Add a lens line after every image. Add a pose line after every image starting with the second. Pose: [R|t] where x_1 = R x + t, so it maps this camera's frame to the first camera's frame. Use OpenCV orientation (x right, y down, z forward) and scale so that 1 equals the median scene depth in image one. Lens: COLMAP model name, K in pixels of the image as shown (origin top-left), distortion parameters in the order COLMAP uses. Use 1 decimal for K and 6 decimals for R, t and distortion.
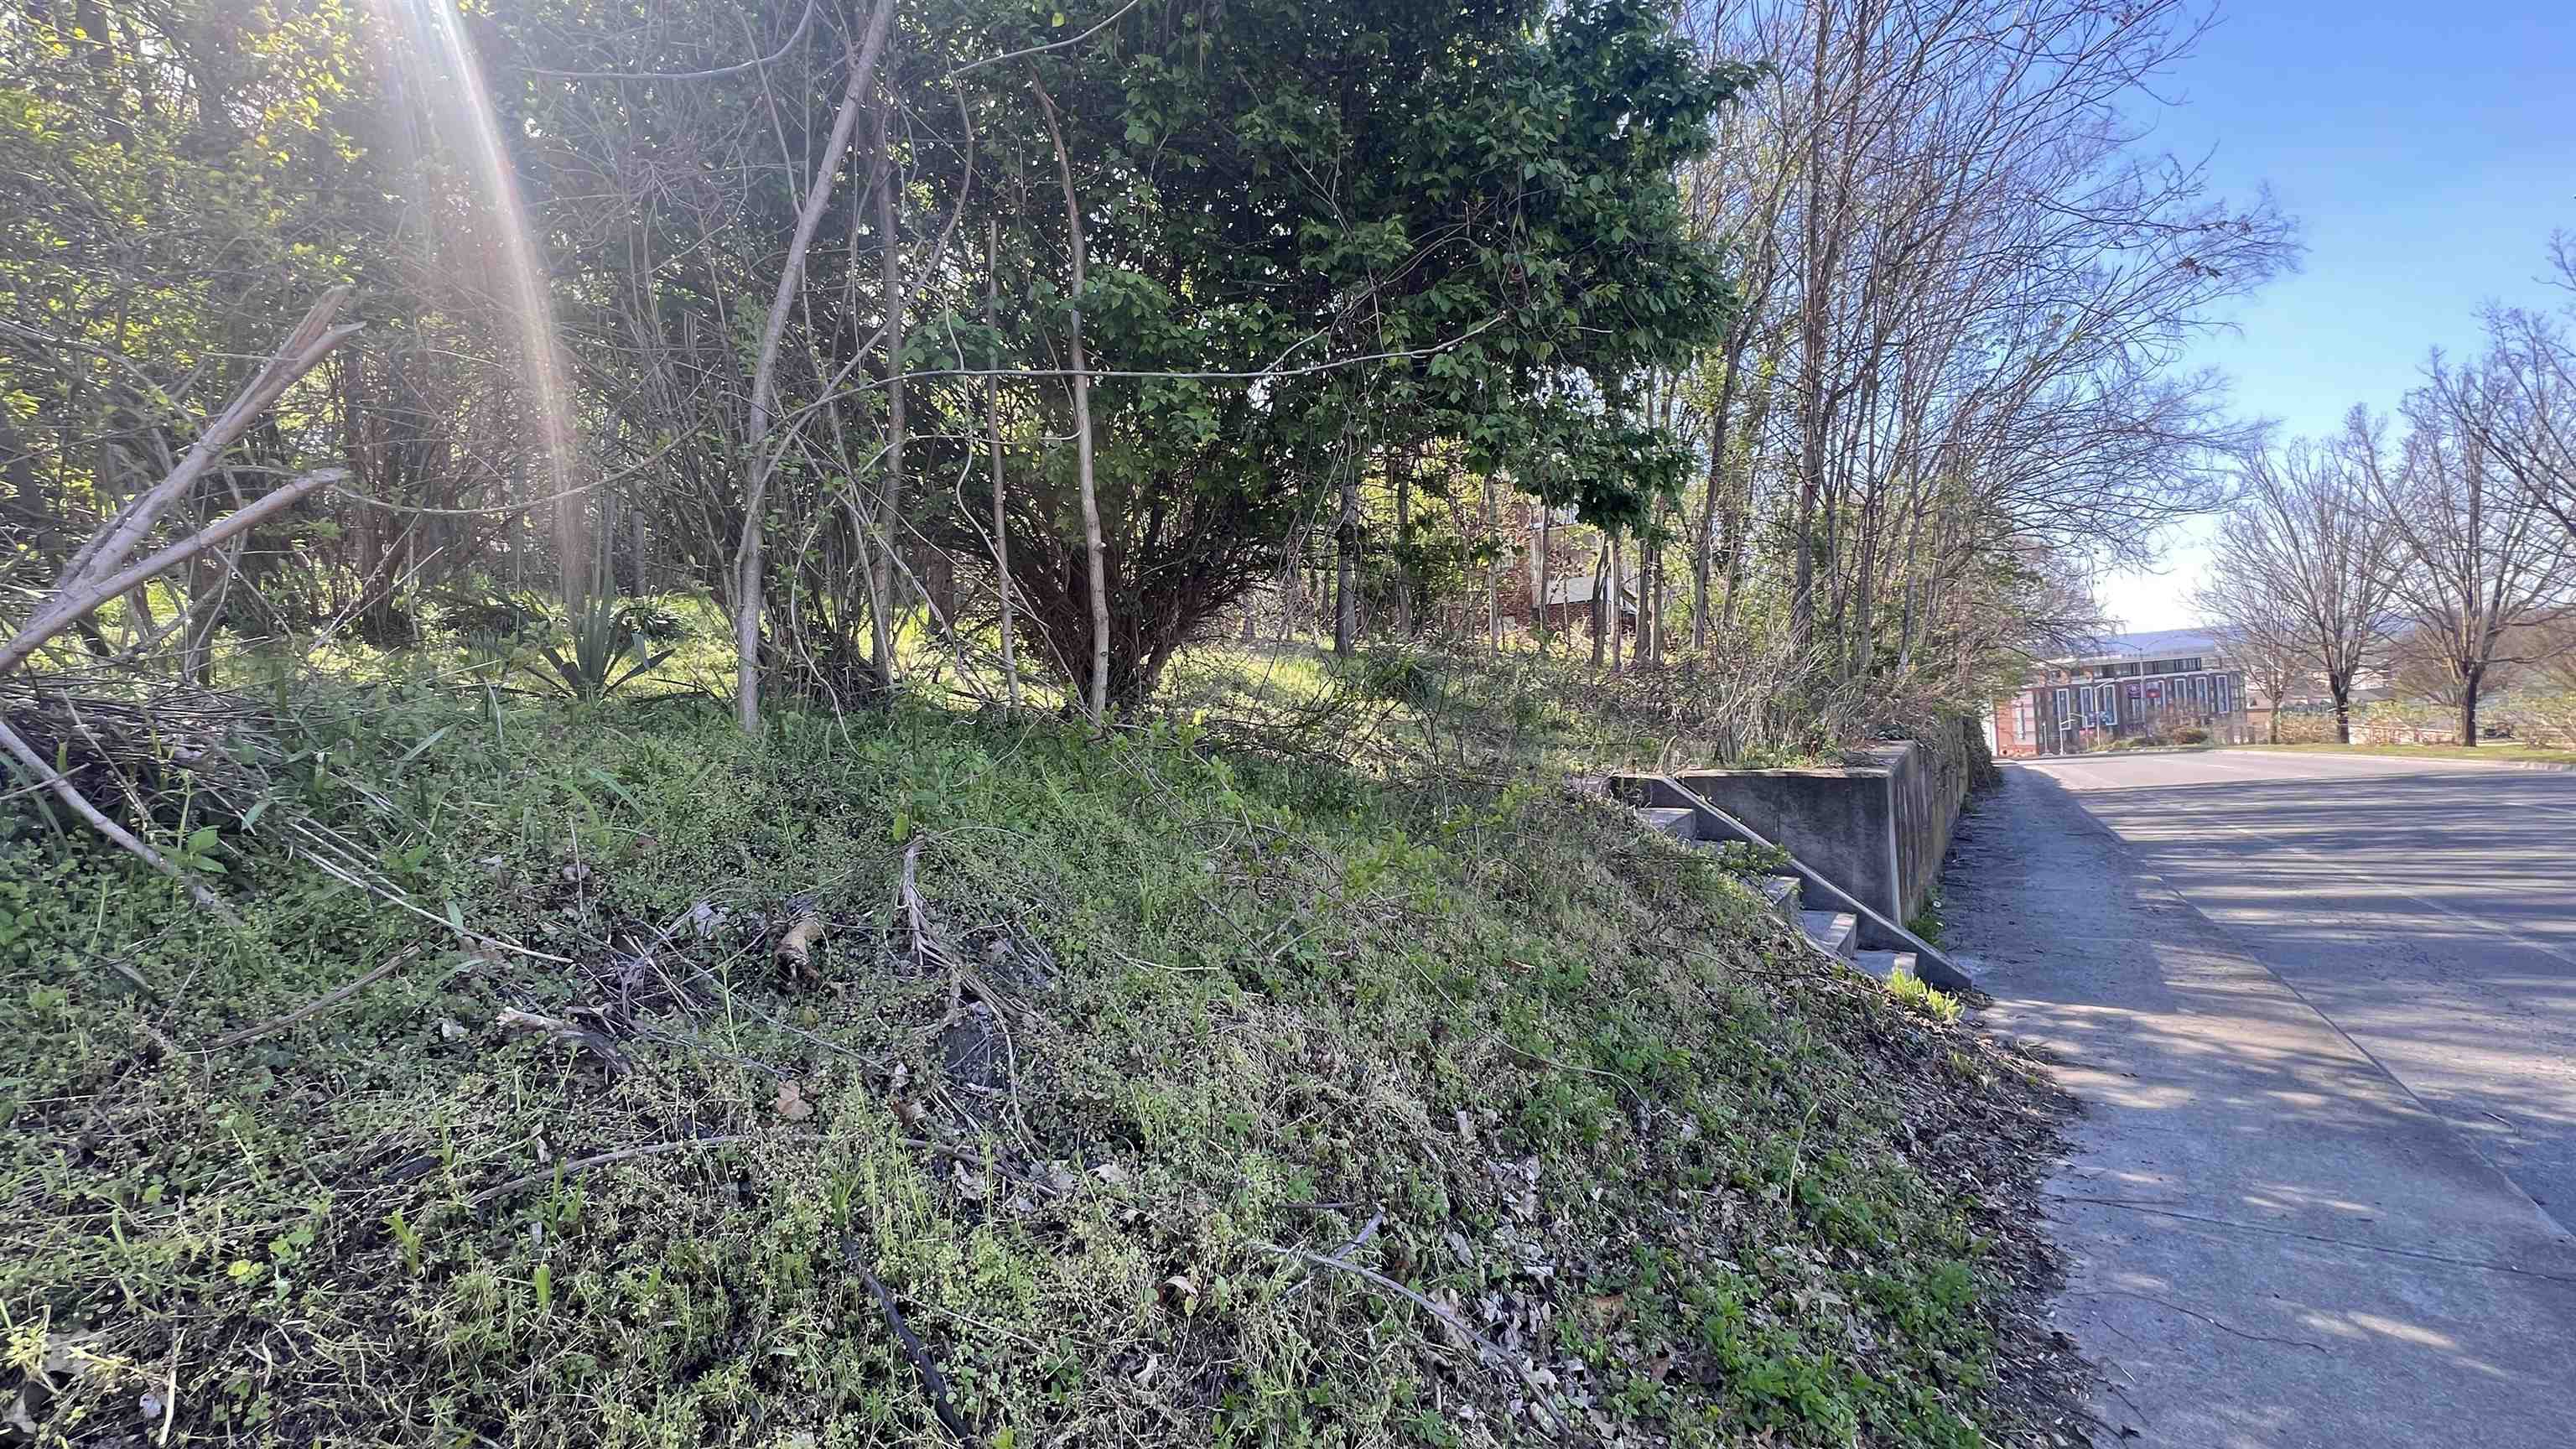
lens RADIAL K [[1050.1, 0, 1288.0], [0, 1050.1, 724.5], [0, 0, 1]] dist [0.001442, 0.000274]
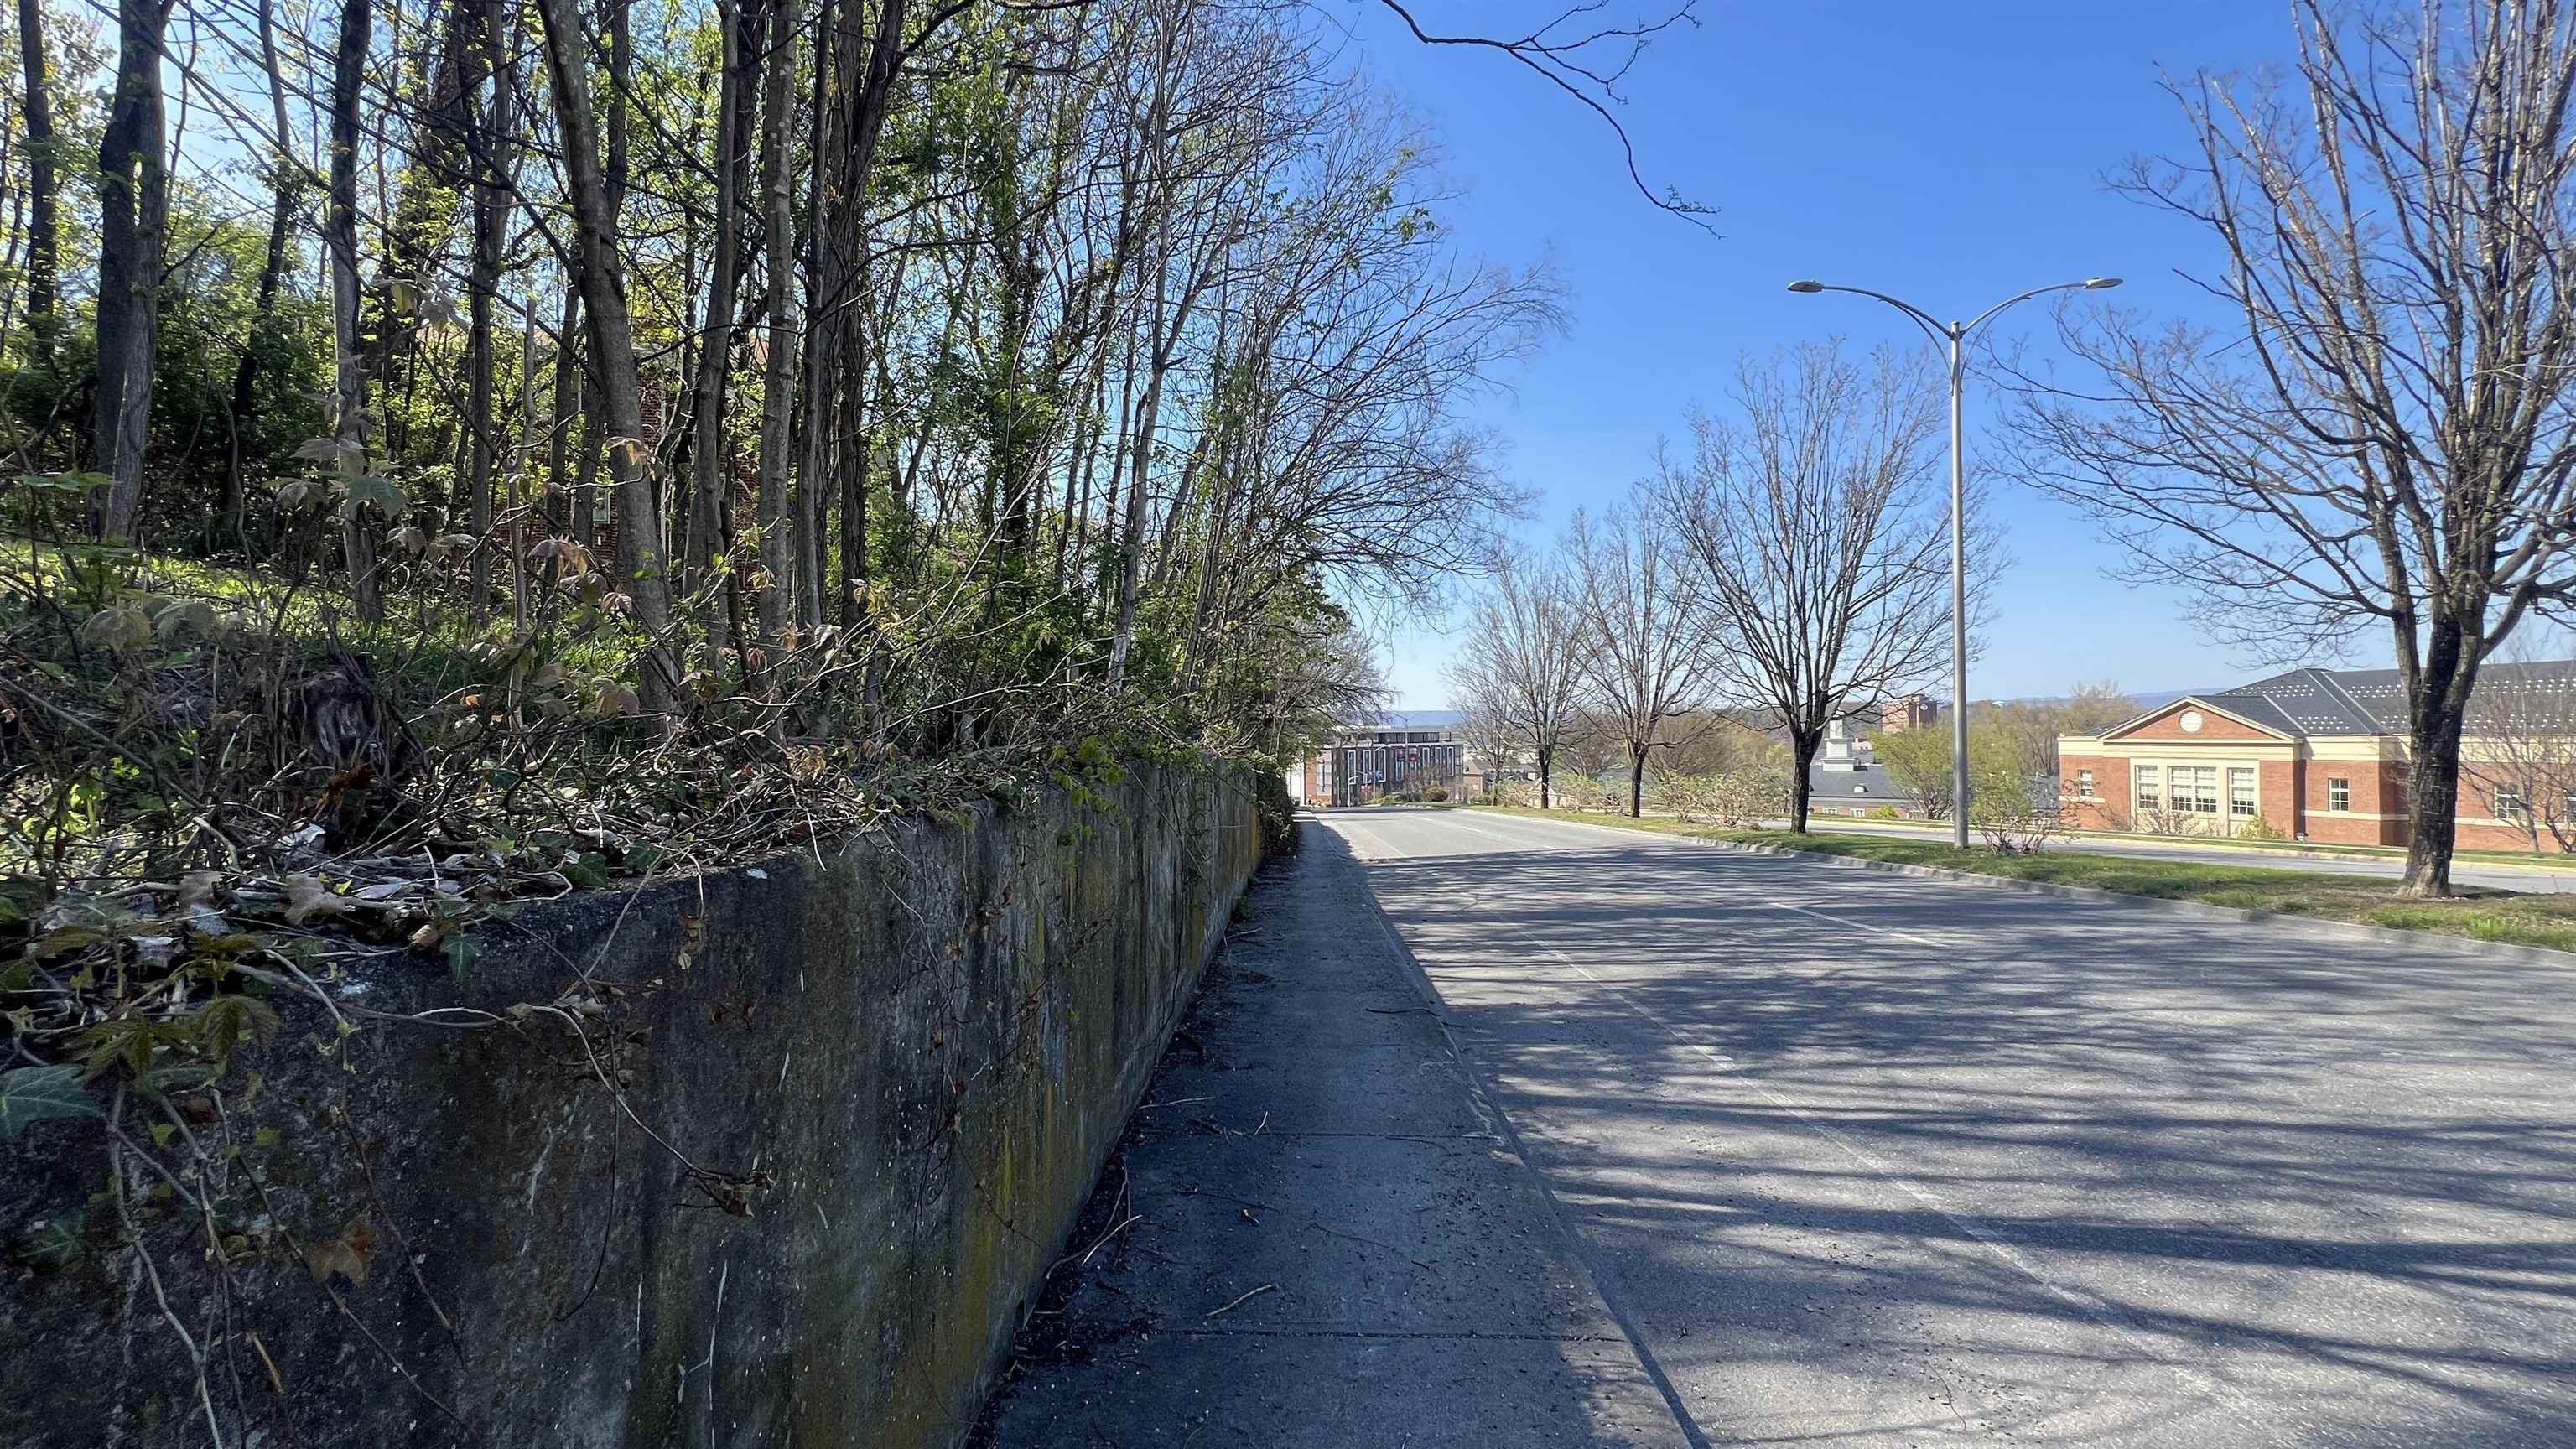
lens RADIAL K [[1050.1, 0, 1288.0], [0, 1050.1, 724.5], [0, 0, 1]] dist [0.001442, 0.000274]
pose [[0.837317, 0.070103, 0.542204, 0.117118], [-0.051665, 0.997453, -0.049178, -0.002493], [-0.544271, 0.013165, 0.838806, 0.162874]]
